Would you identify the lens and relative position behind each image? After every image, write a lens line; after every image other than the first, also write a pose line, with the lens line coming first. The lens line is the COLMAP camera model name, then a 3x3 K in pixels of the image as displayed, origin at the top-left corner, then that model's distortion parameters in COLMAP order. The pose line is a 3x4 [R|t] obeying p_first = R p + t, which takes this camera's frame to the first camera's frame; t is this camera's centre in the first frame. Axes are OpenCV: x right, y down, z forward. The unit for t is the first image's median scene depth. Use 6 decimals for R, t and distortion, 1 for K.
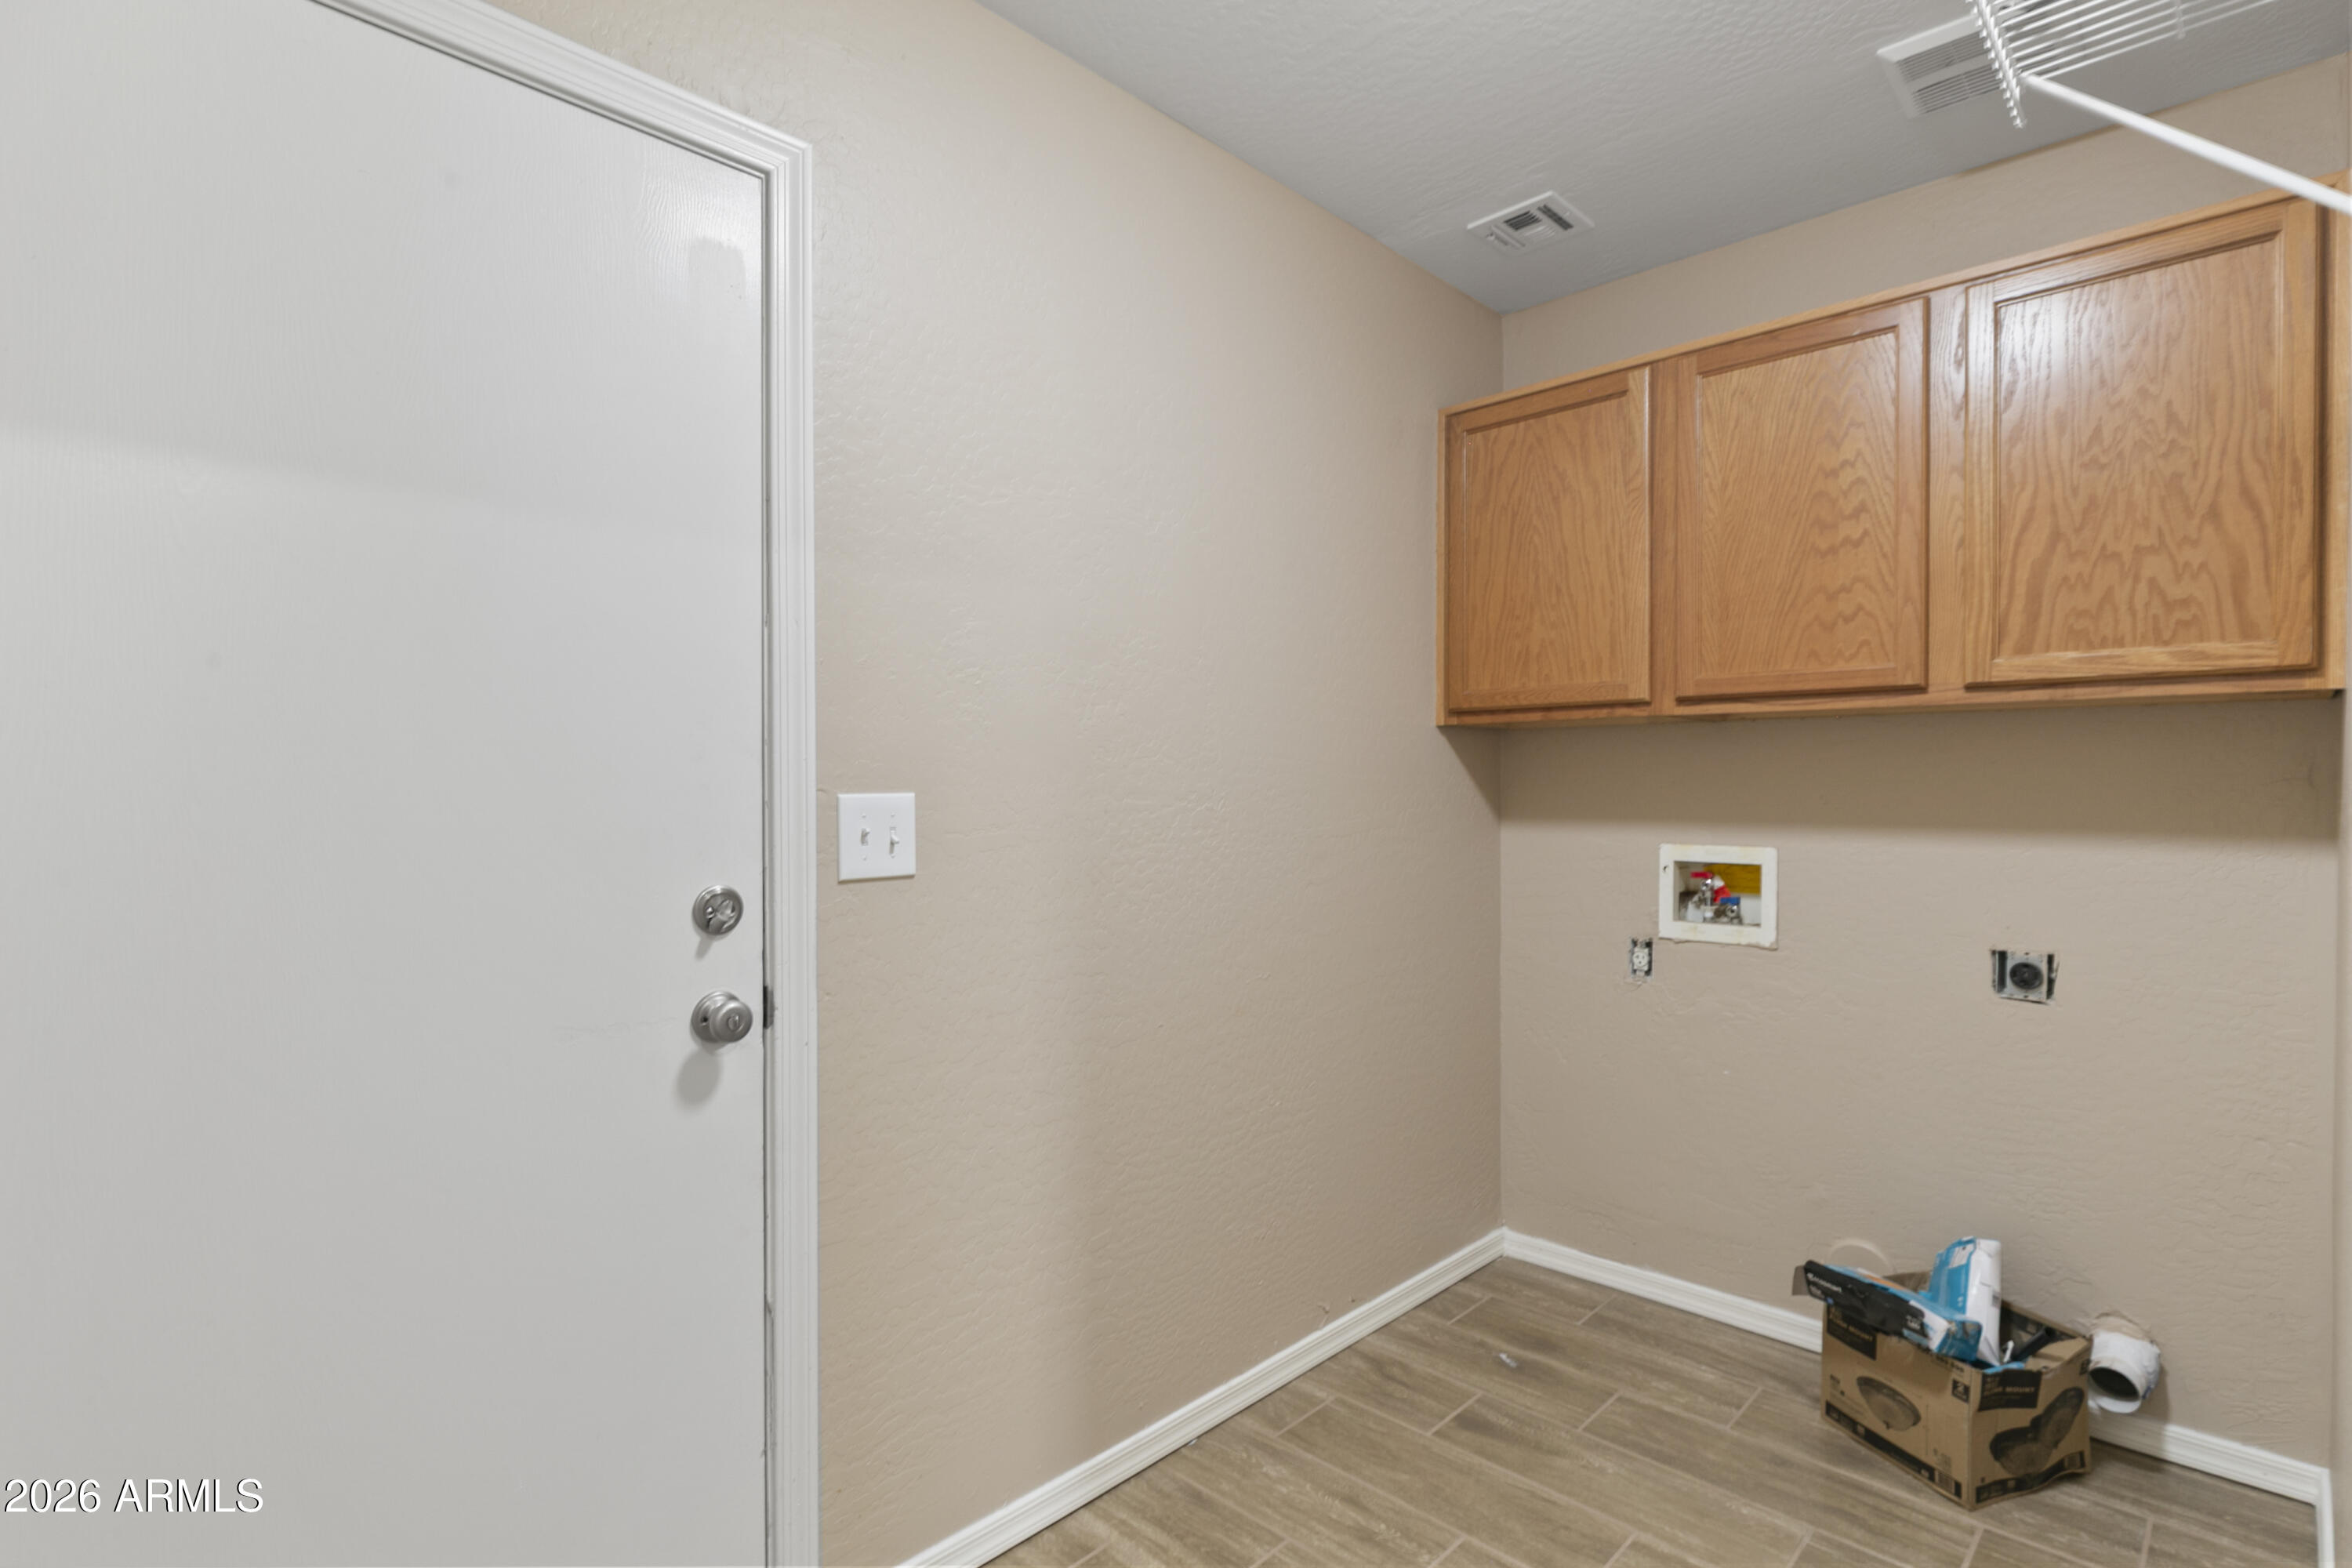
lens RADIAL K [[1125.4, 0, 1211.7], [0, 1125.4, 782.0], [0, 0, 1]] dist [0.001612, 0.000164]
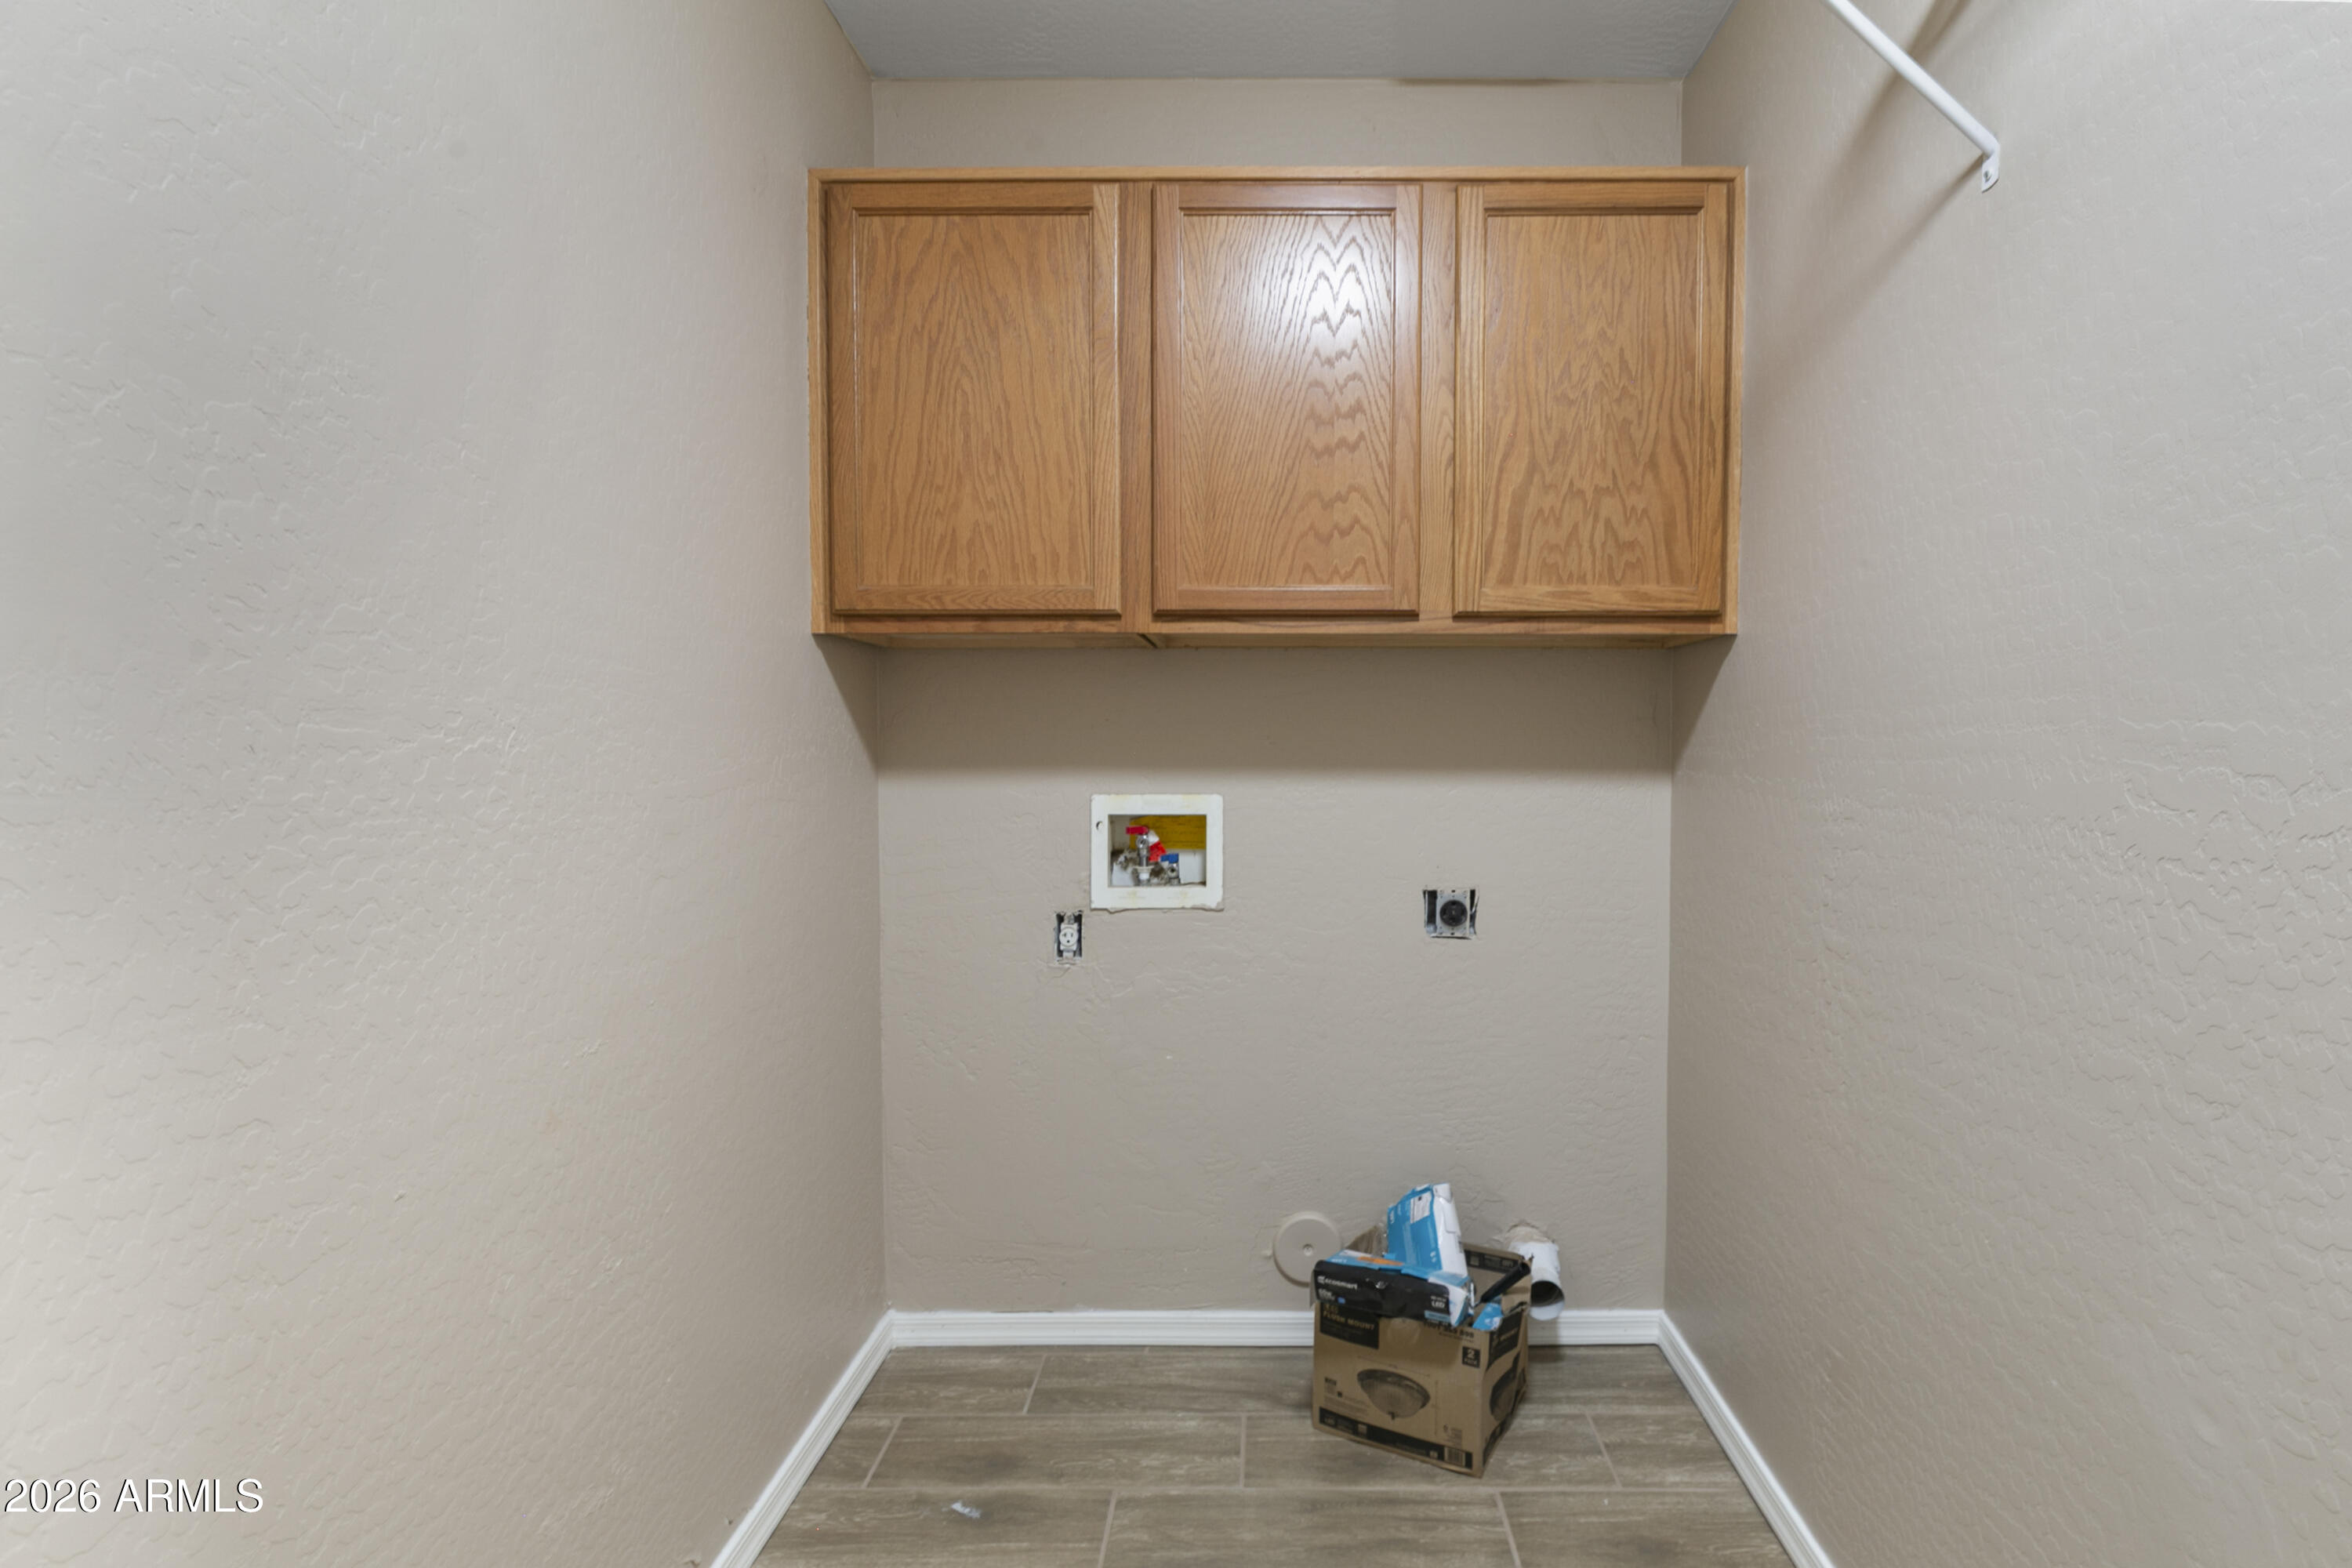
lens RADIAL K [[1125.4, 0, 1211.7], [0, 1125.4, 782.0], [0, 0, 1]] dist [0.001612, 0.000164]
pose [[0.733651, -0.020845, 0.679207, -0.114338], [-0.001795, 0.999466, 0.032613, 0.022580], [-0.679524, -0.025146, 0.733222, 0.409252]]
